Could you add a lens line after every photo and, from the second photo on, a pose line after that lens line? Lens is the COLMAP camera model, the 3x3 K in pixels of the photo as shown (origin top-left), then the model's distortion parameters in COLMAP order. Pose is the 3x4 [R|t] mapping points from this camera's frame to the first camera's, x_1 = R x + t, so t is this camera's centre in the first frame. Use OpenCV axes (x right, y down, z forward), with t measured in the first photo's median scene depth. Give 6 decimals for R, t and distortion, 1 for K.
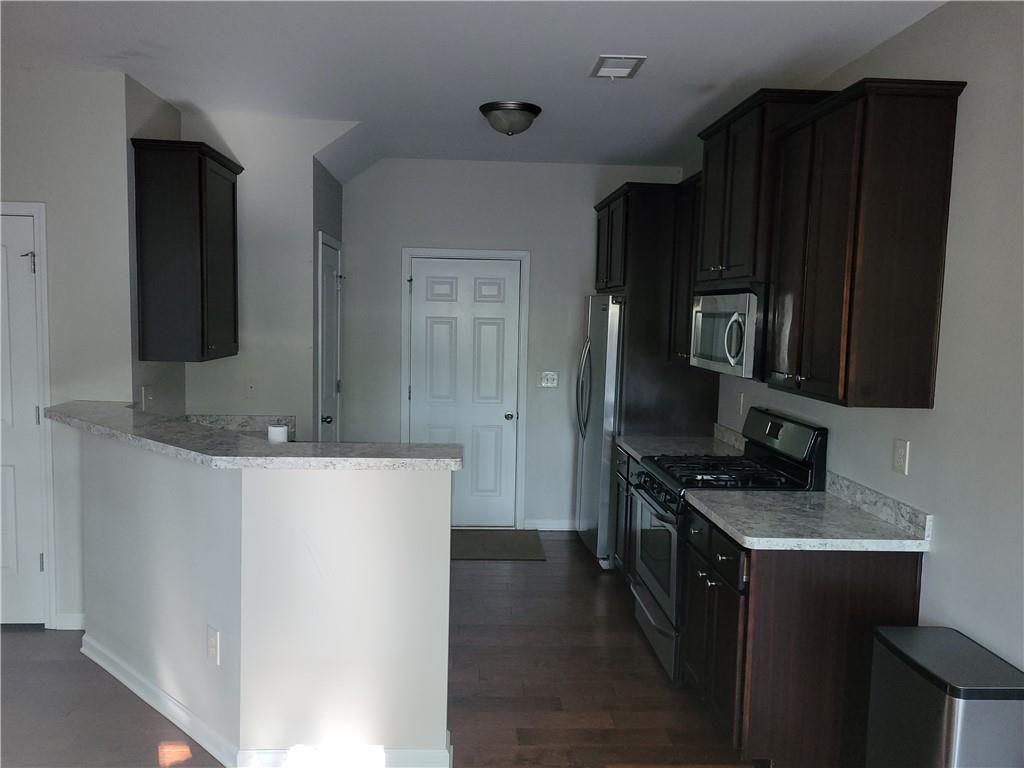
lens RADIAL K [[769.8, 0, 503.5], [0, 769.8, 391.5], [0, 0, 1]] dist [0.056473, -0.019472]
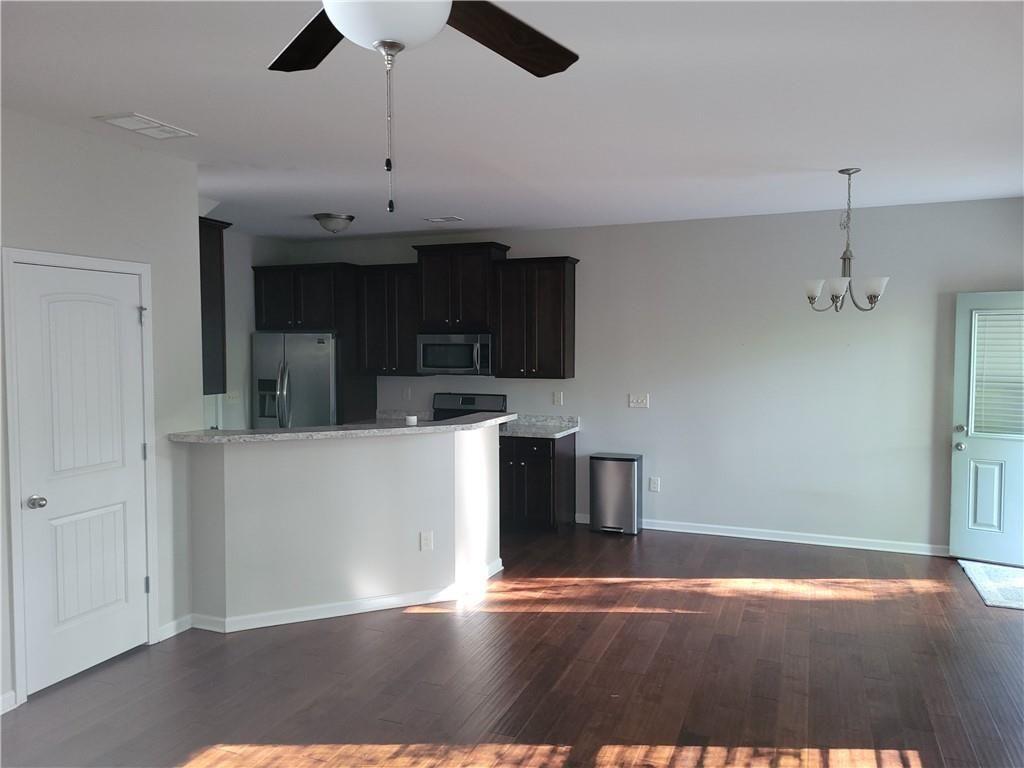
lens RADIAL K [[769.8, 0, 508.4], [0, 769.8, 380.0], [0, 0, 1]] dist [0.056473, -0.019472]
pose [[0.427358, -0.068817, 0.901459, -1.300508], [0.110331, 0.993616, 0.023547, -0.037265], [-0.897325, 0.089396, 0.432223, 0.046314]]
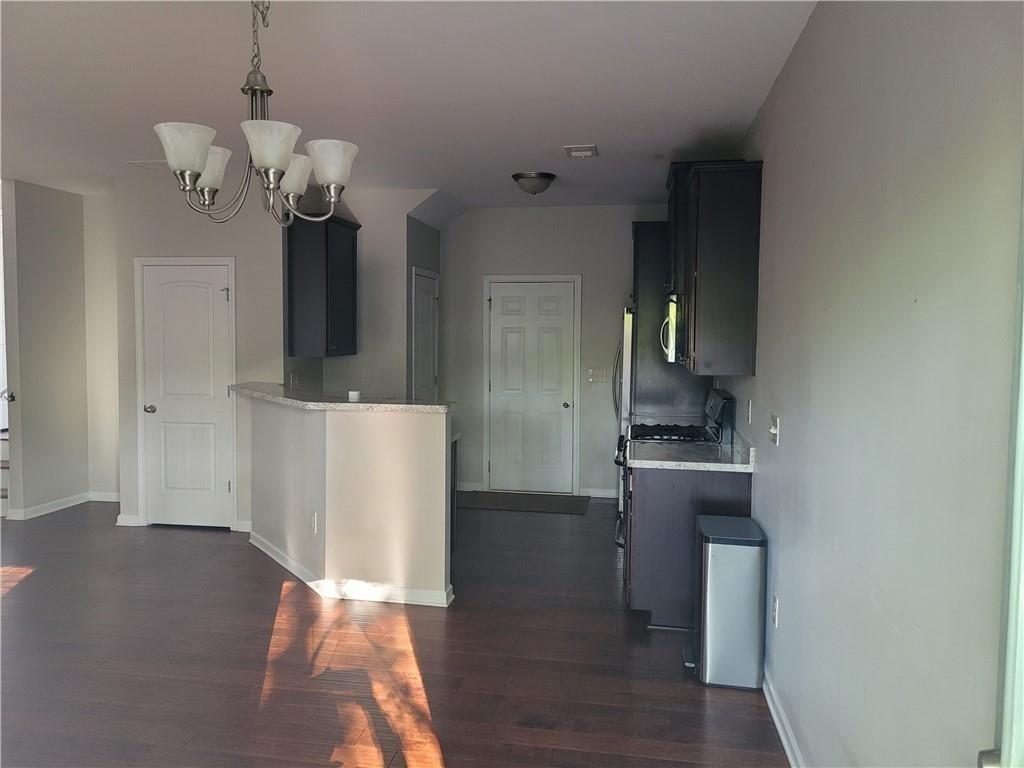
lens RADIAL K [[769.8, 0, 506.4], [0, 769.8, 379.0], [0, 0, 1]] dist [0.056473, -0.019472]
pose [[0.974138, -0.000805, -0.225954, 0.283265], [-0.009058, 0.999051, -0.042609, 0.063788], [0.225774, 0.043554, 0.973206, -0.366357]]
